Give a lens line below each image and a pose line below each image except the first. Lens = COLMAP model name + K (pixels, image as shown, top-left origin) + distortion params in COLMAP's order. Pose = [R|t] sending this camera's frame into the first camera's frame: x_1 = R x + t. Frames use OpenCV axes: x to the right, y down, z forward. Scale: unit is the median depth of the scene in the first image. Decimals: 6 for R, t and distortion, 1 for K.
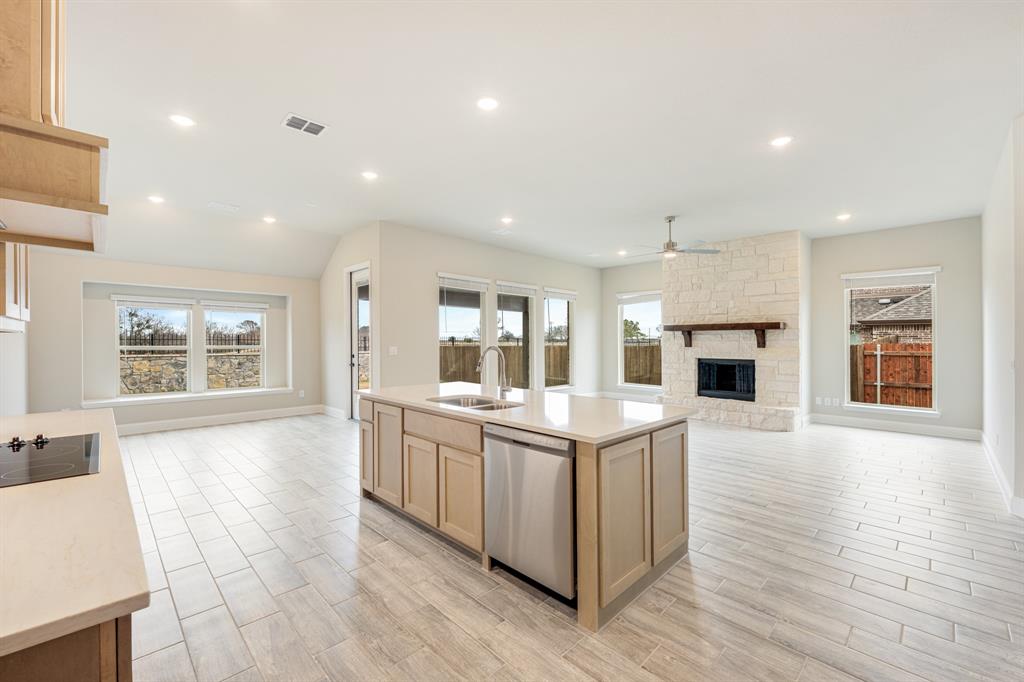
lens RADIAL K [[417.8, 0, 517.5], [0, 417.8, 336.6], [0, 0, 1]] dist [-0.001081, 0.000117]
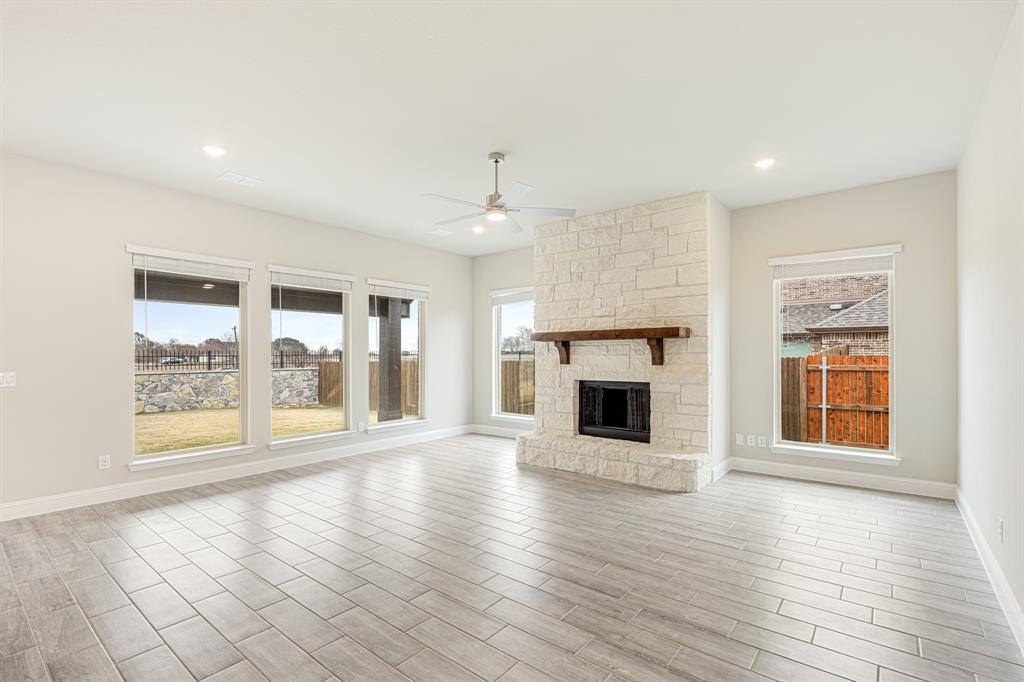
lens RADIAL K [[459.8, 0, 507.6], [0, 459.8, 353.0], [0, 0, 1]] dist [0.002934, -0.000122]
pose [[0.995145, -0.008066, 0.098092, 0.237427], [0.007103, 0.999923, 0.010169, -0.002063], [-0.098166, -0.009423, 0.995125, 0.247600]]
